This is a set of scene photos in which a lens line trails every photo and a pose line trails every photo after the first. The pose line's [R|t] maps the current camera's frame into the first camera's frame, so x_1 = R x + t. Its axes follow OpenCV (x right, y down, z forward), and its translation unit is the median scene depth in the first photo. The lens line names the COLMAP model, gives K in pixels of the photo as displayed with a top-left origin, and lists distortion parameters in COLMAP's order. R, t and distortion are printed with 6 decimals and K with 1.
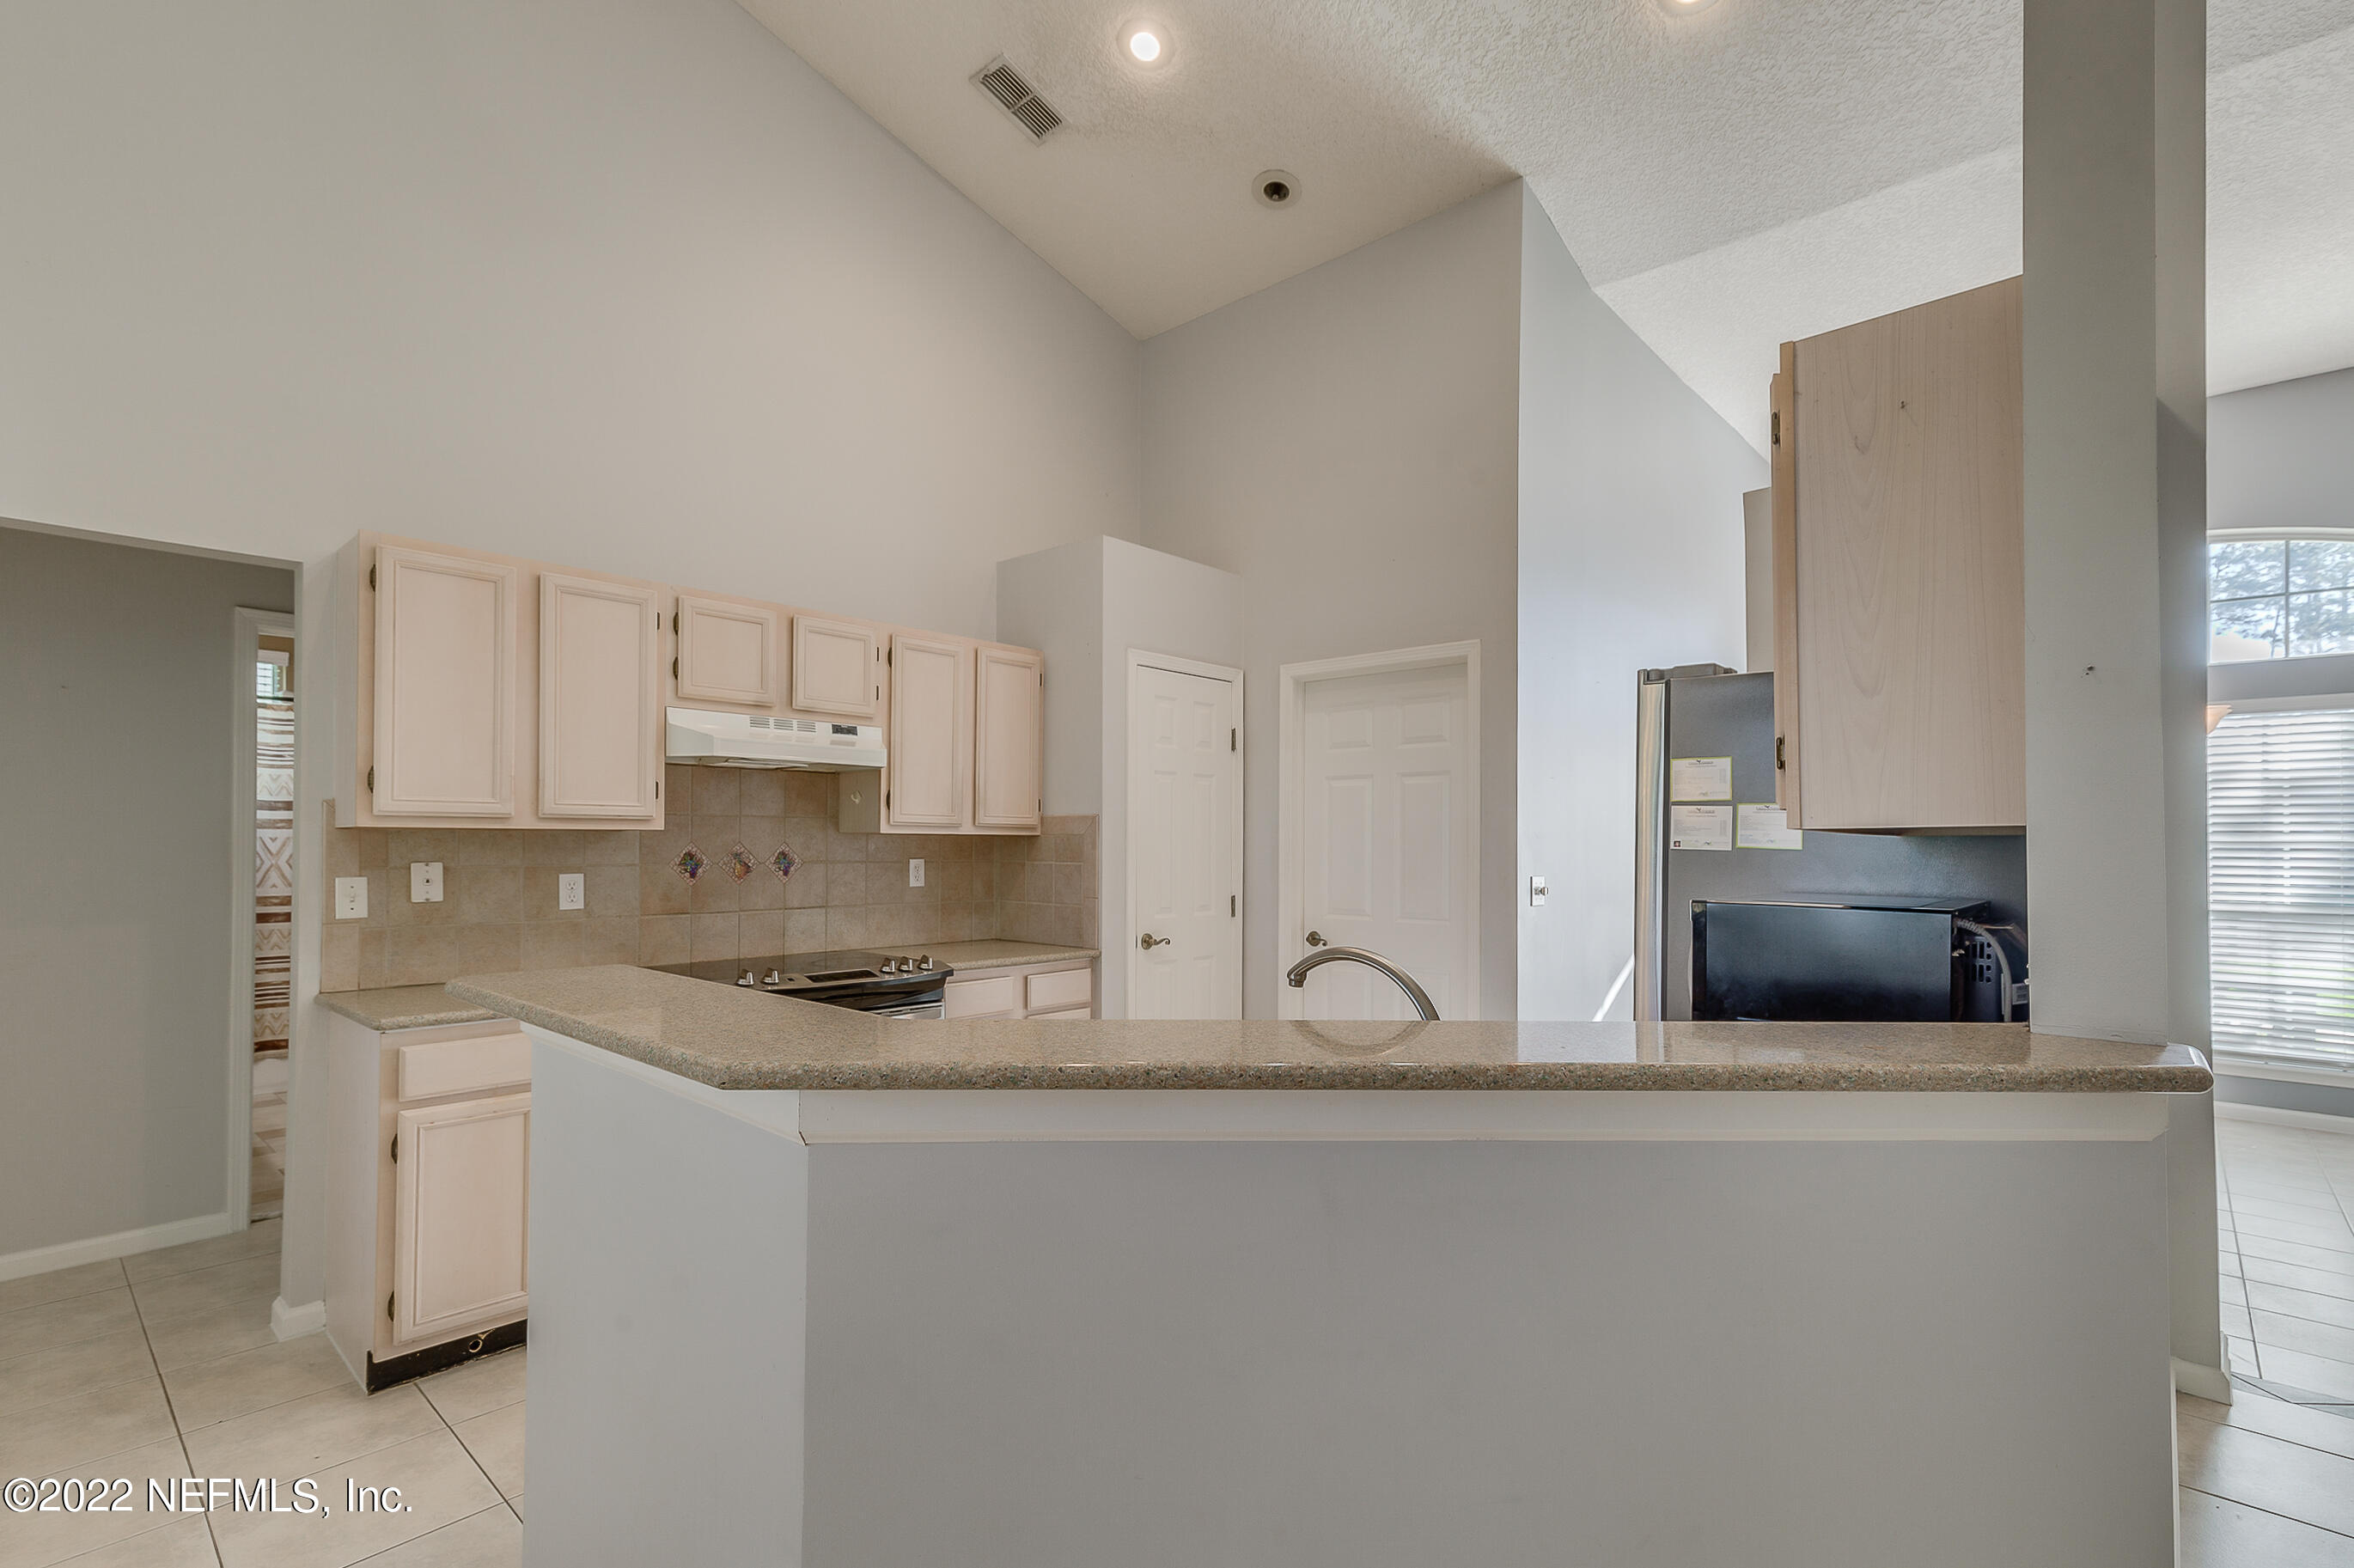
lens RADIAL K [[1072.4, 0, 1178.7], [0, 1072.4, 827.1], [0, 0, 1]] dist [0.002132, -0.000109]
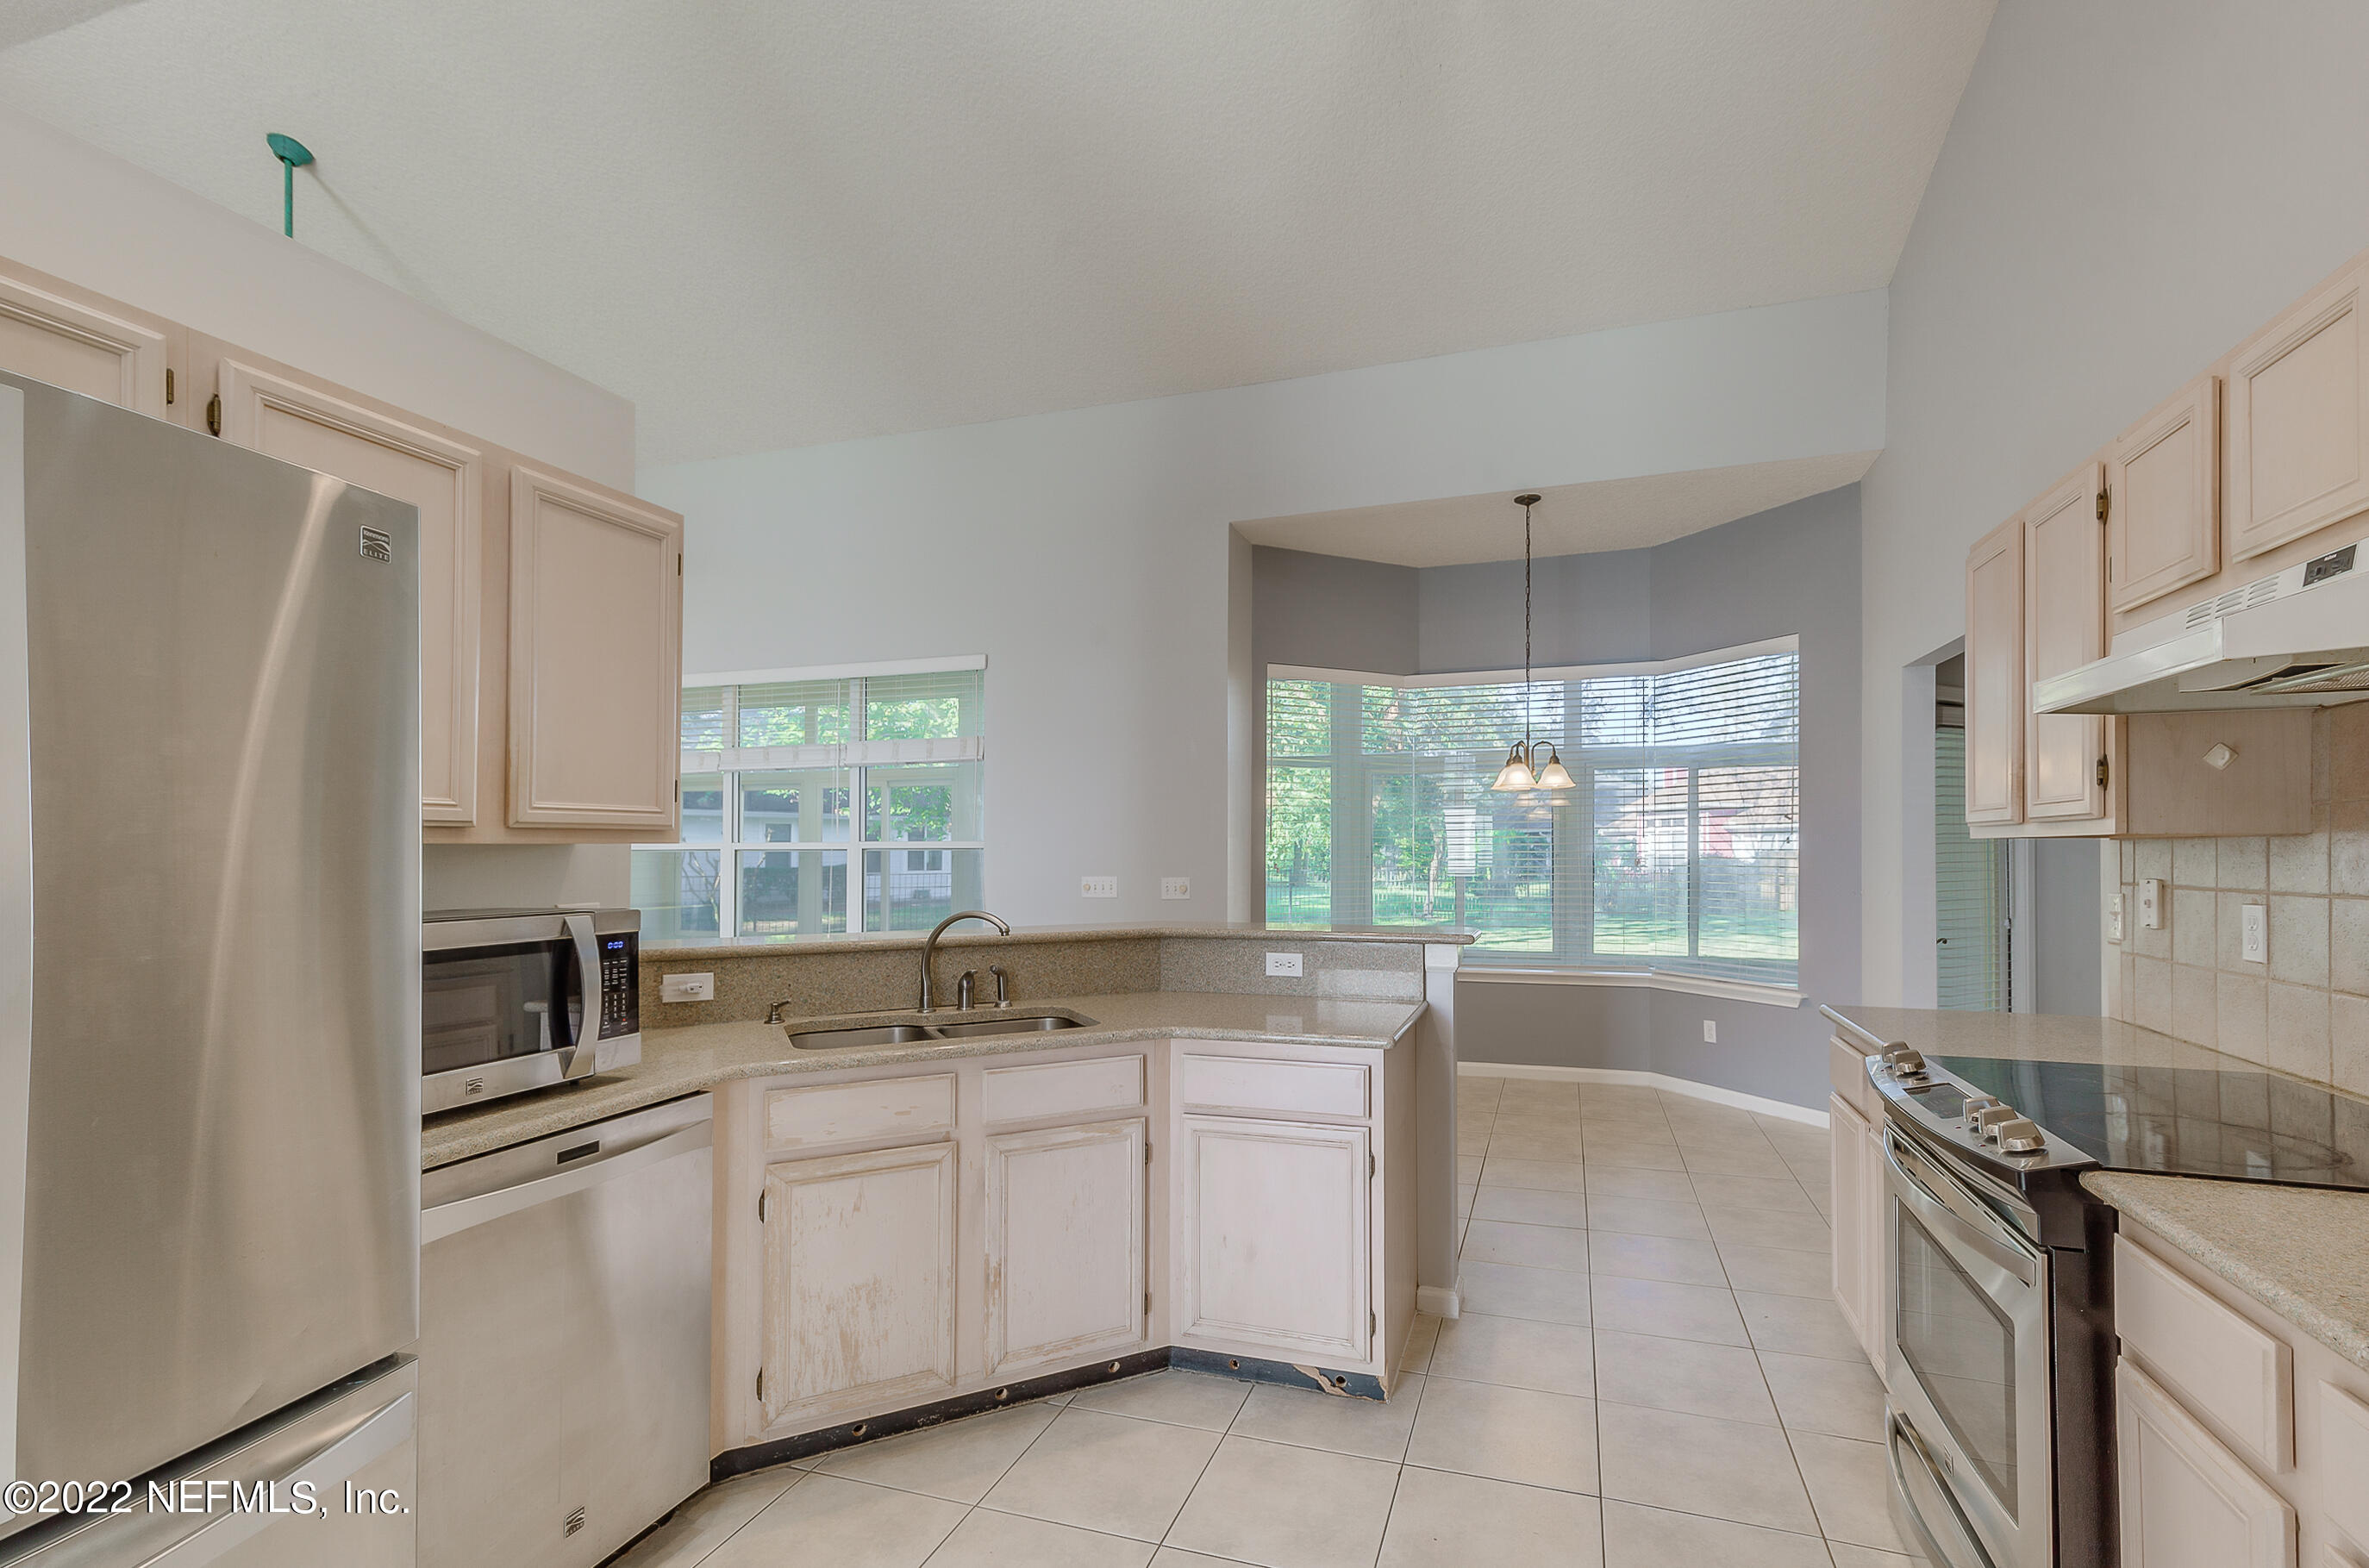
lens RADIAL K [[1043.3, 0, 1232.9], [0, 1043.3, 843.4], [0, 0, 1]] dist [0.004196, 0.000176]
pose [[-0.910763, -0.005599, -0.412892, 0.205367], [0.003221, 0.999781, -0.020663, 0.016457], [0.412918, -0.020149, -0.910546, 1.168095]]
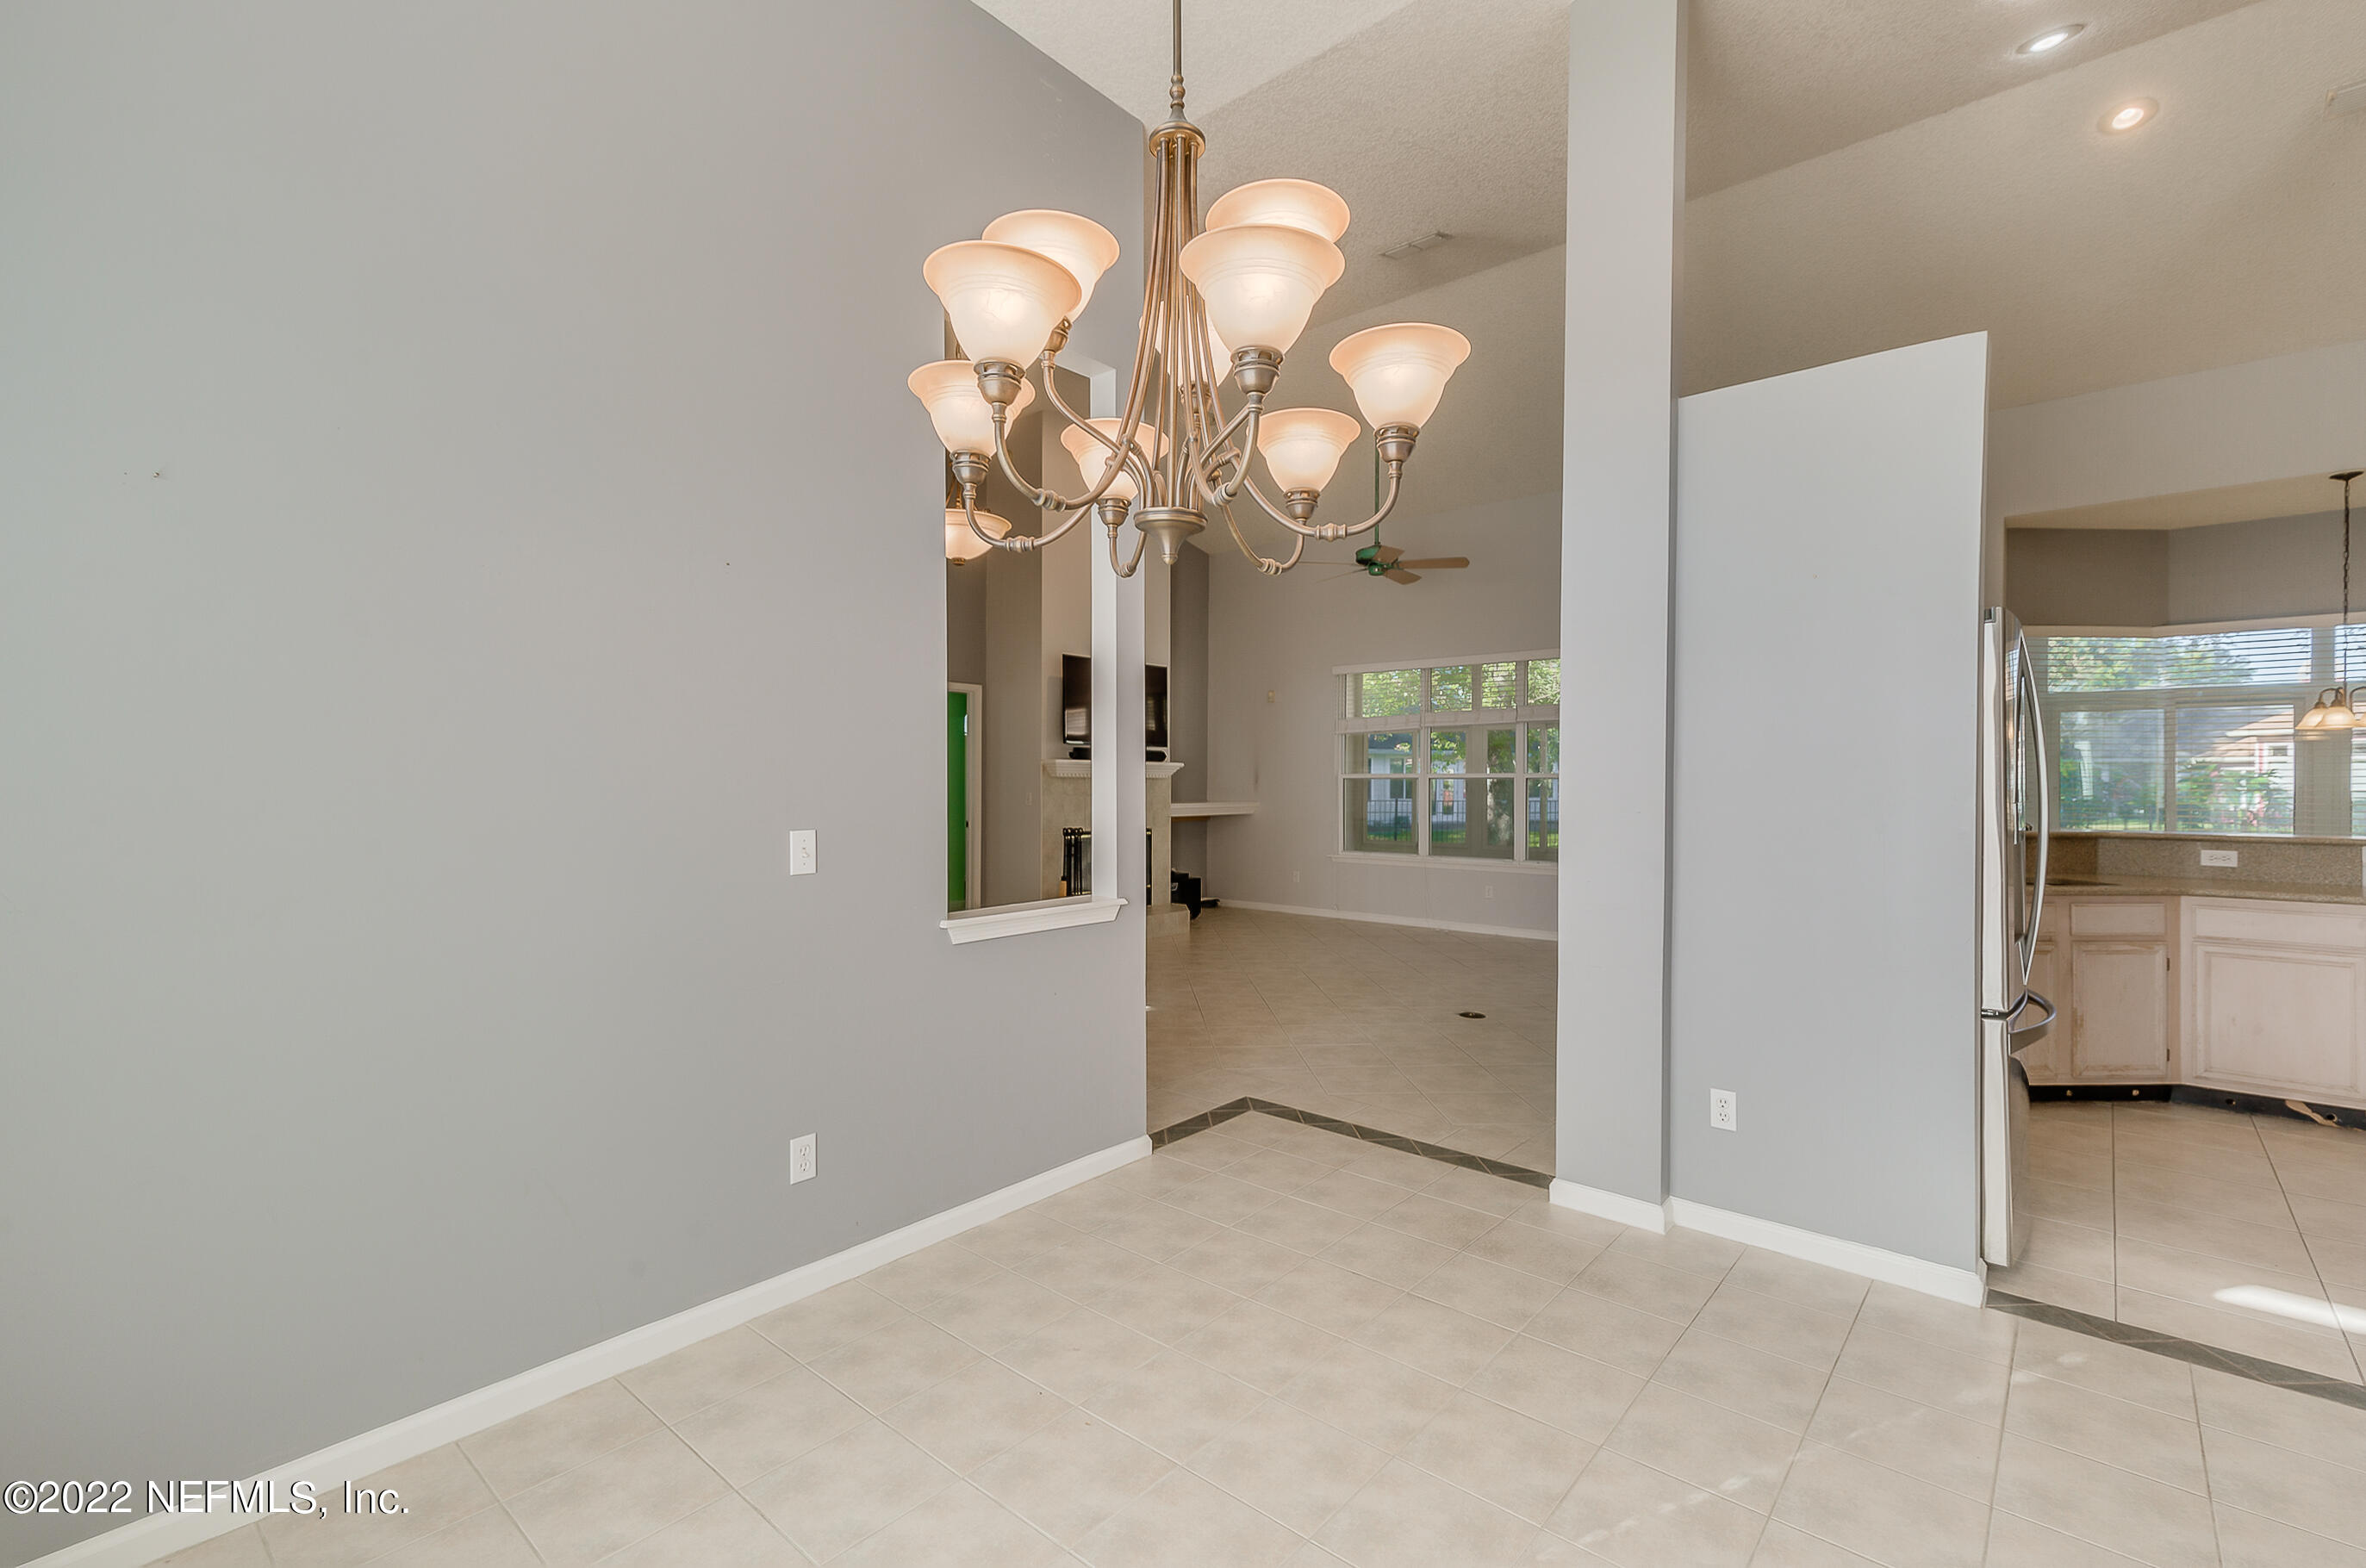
lens RADIAL K [[1054.0, 0, 1183.0], [0, 1054.0, 784.0], [0, 0, 1]] dist [0.014445, 0.000329]
pose [[-0.999644, -0.007841, -0.025485, 1.048131], [-0.007579, 0.999918, -0.010364, 0.031207], [0.025564, -0.010168, -0.999621, 1.633383]]
